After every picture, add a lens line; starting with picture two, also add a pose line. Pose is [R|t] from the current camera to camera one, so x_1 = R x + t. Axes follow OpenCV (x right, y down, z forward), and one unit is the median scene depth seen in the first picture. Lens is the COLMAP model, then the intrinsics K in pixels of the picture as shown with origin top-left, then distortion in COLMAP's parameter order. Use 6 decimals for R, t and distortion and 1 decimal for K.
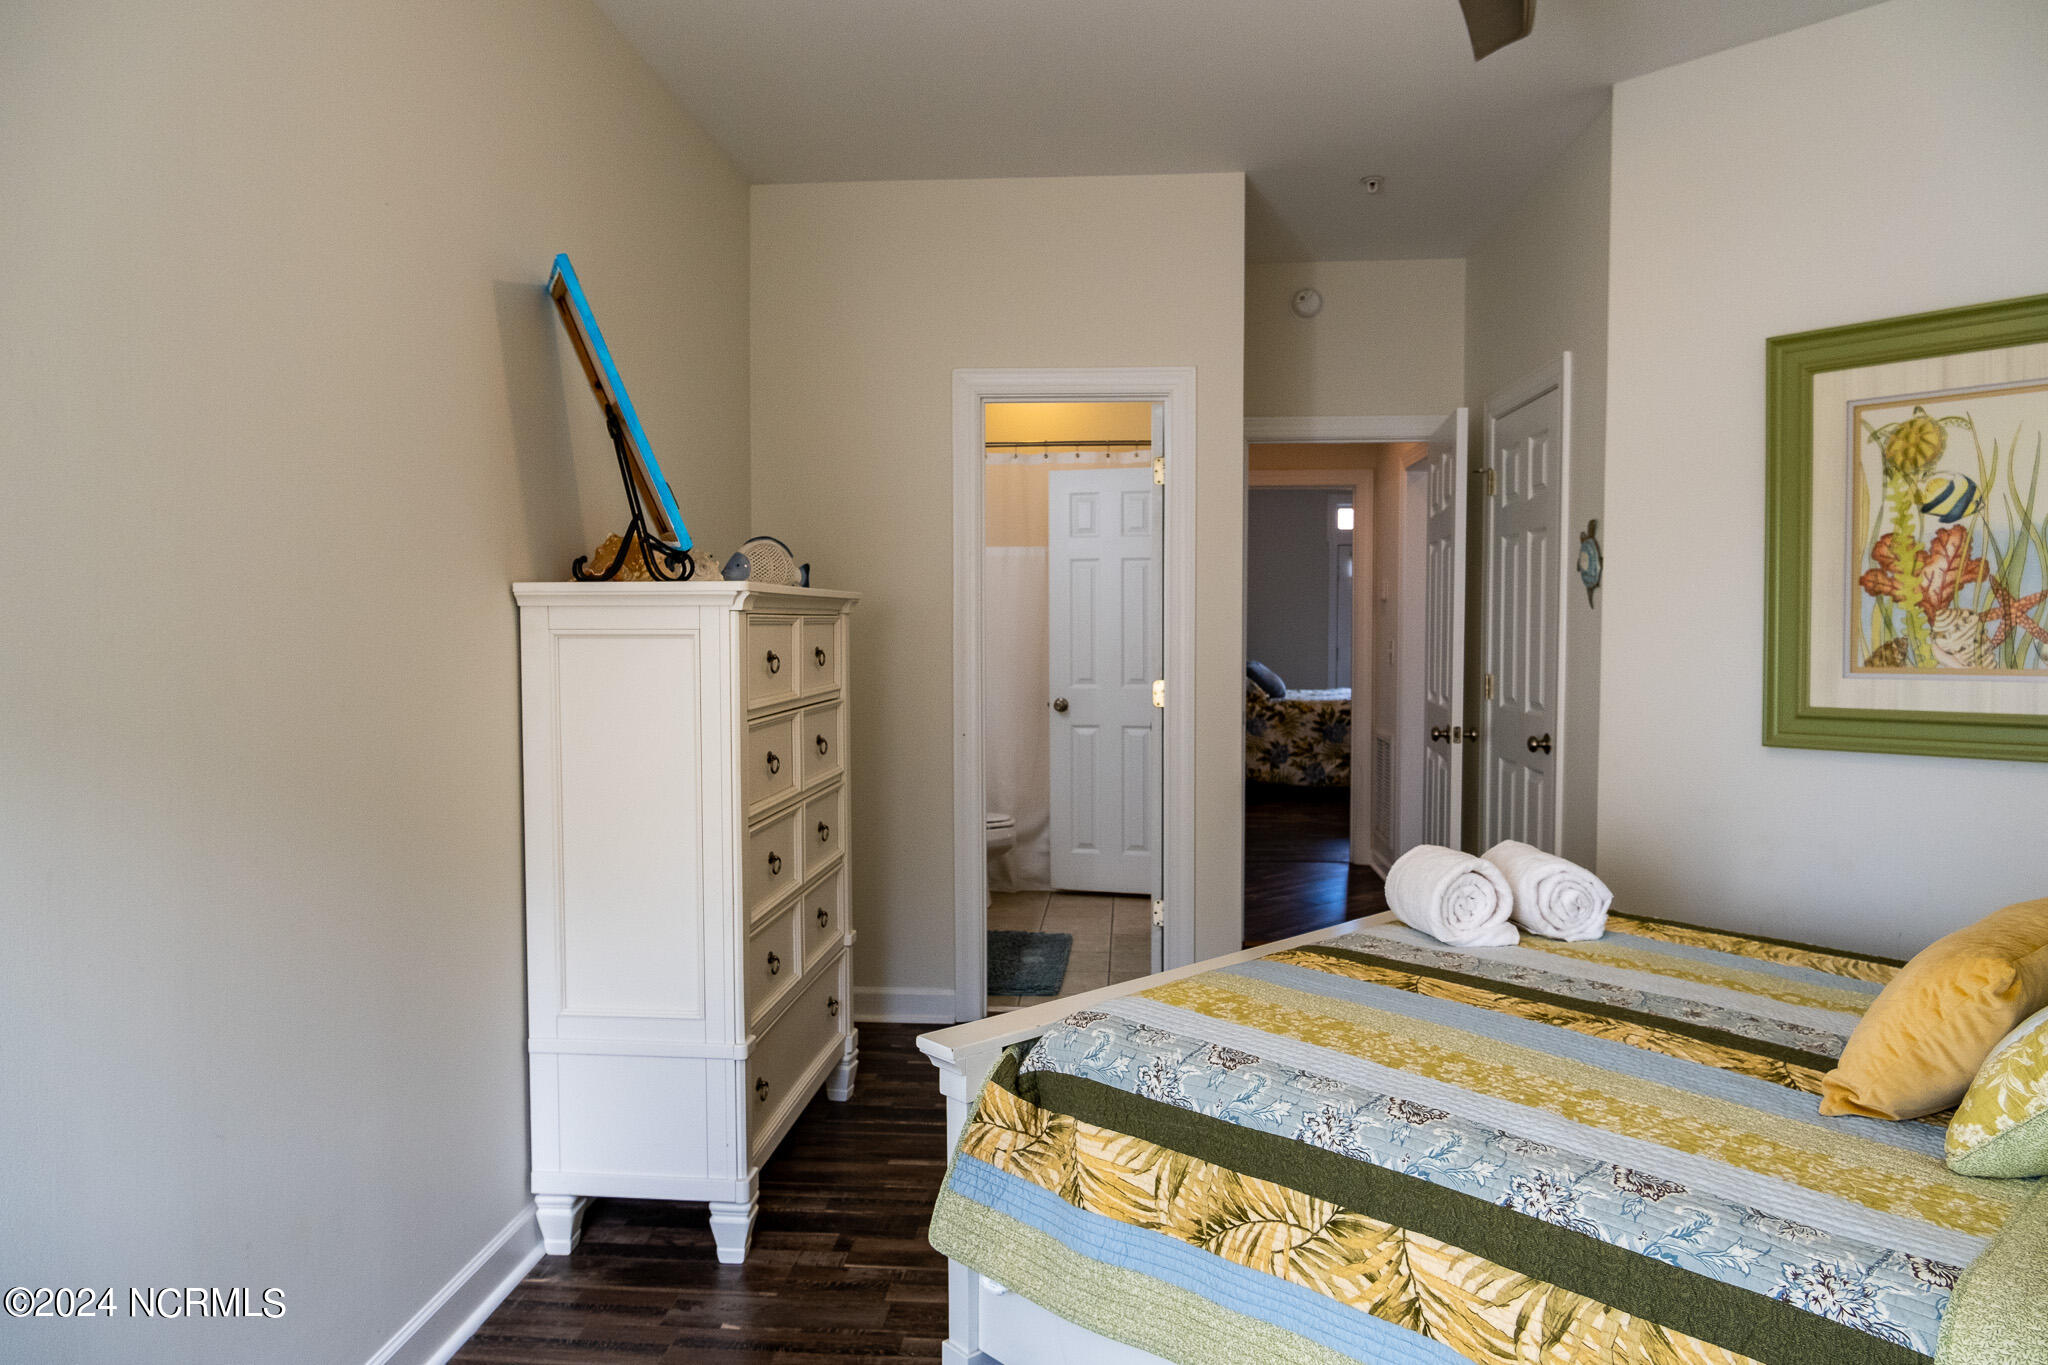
lens RADIAL K [[1344.4, 0, 1024.9], [0, 1344.4, 679.8], [0, 0, 1]] dist [0.004775, 0.001462]
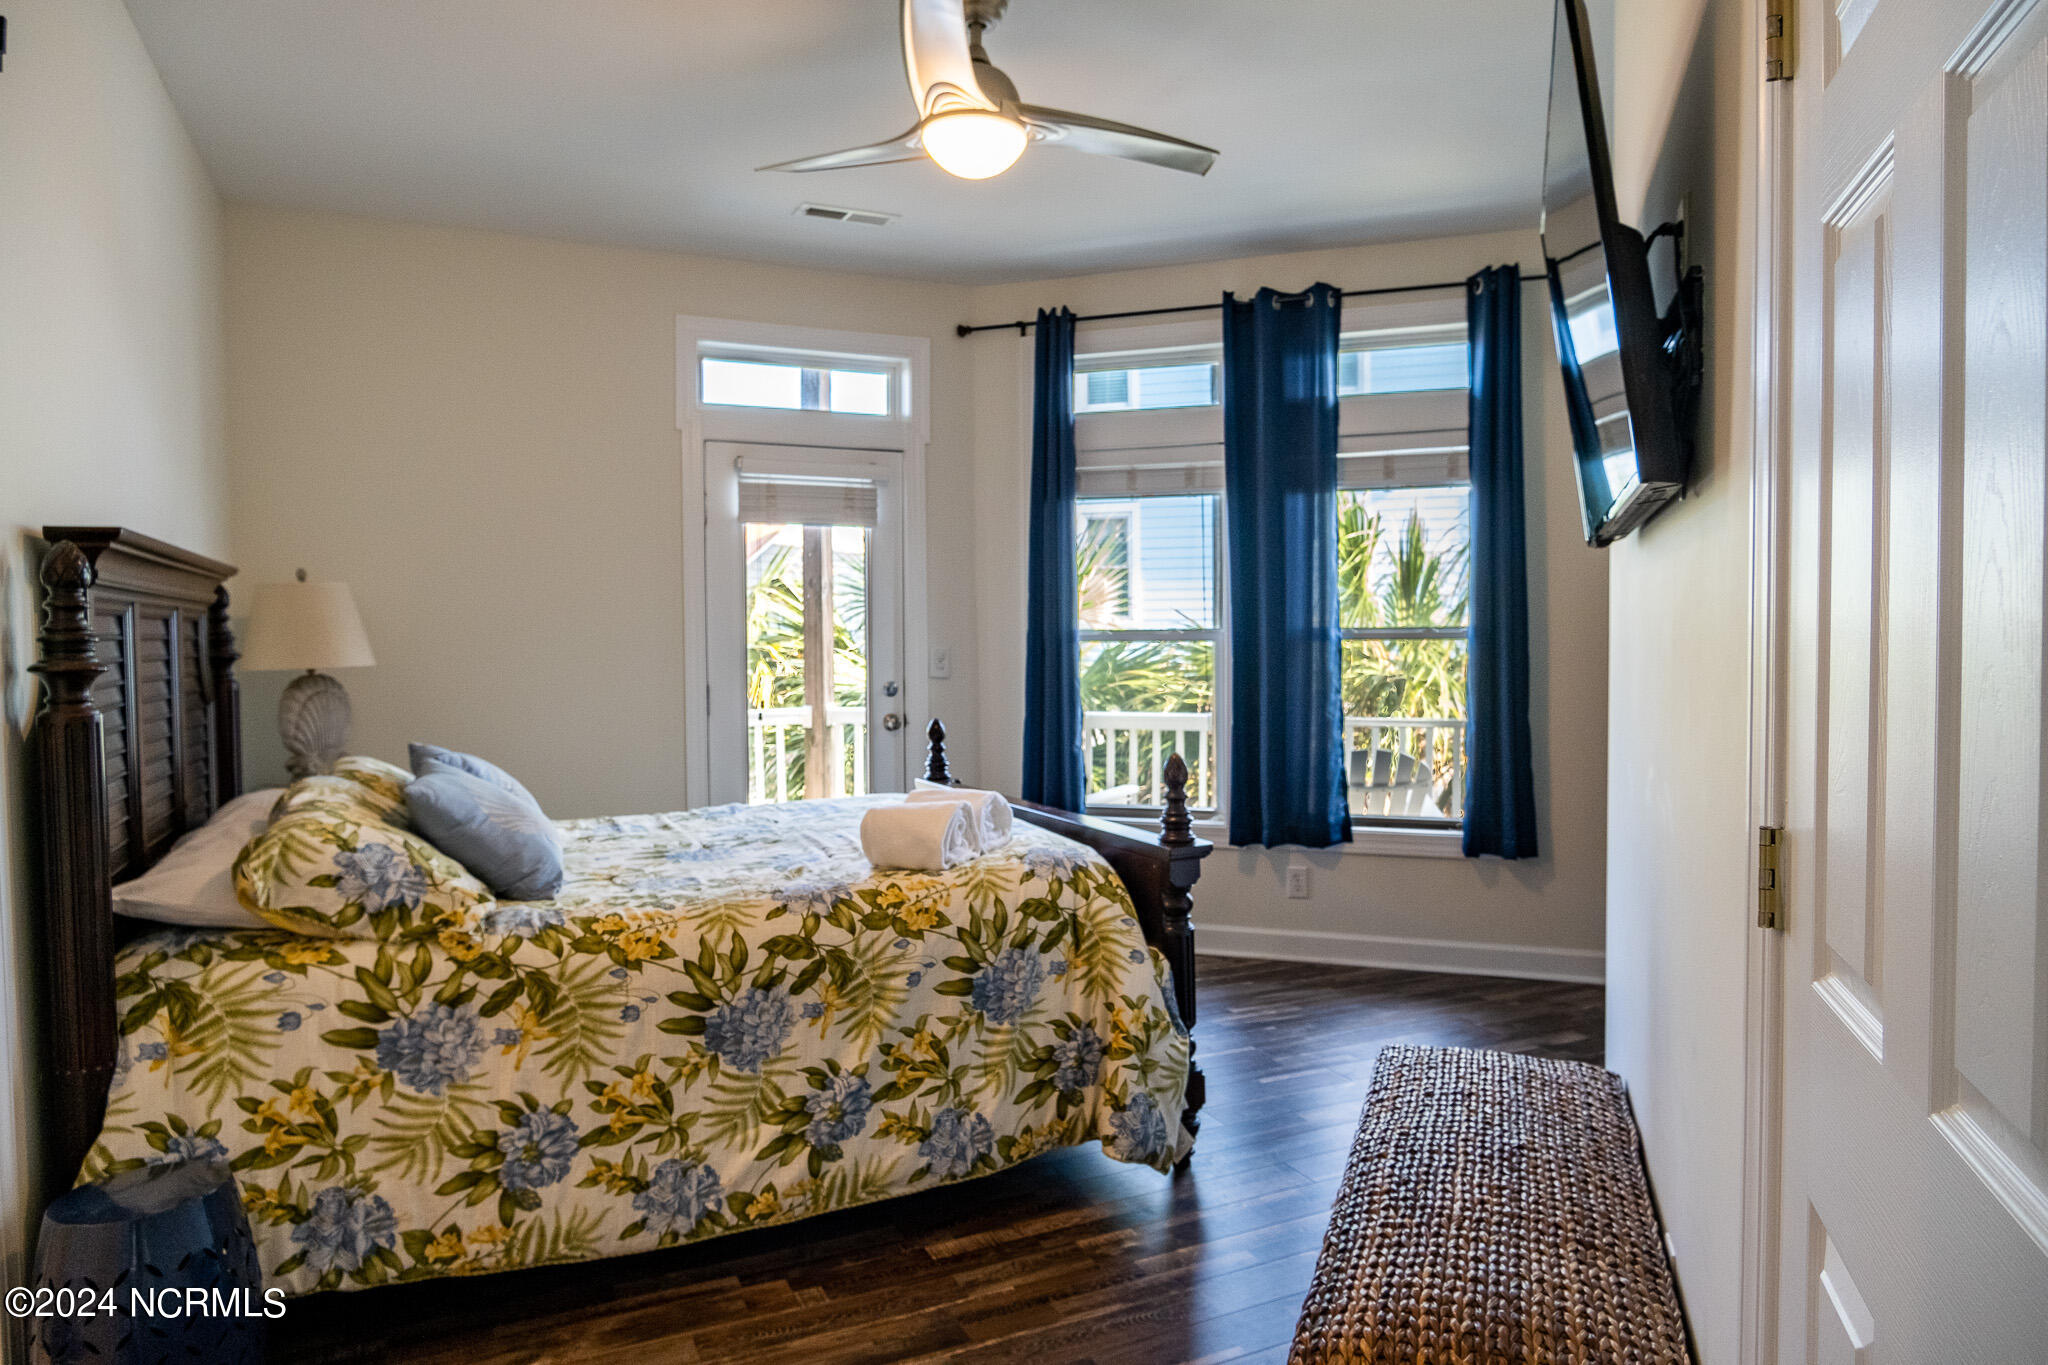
lens RADIAL K [[1344.4, 0, 1025.1], [0, 1344.4, 682.1], [0, 0, 1]] dist [0.004775, 0.001462]
pose [[0.882134, -0.030395, 0.470017, 0.154114], [0.032882, 0.999455, 0.002919, -0.029049], [-0.469850, 0.012880, 0.882652, 0.734418]]
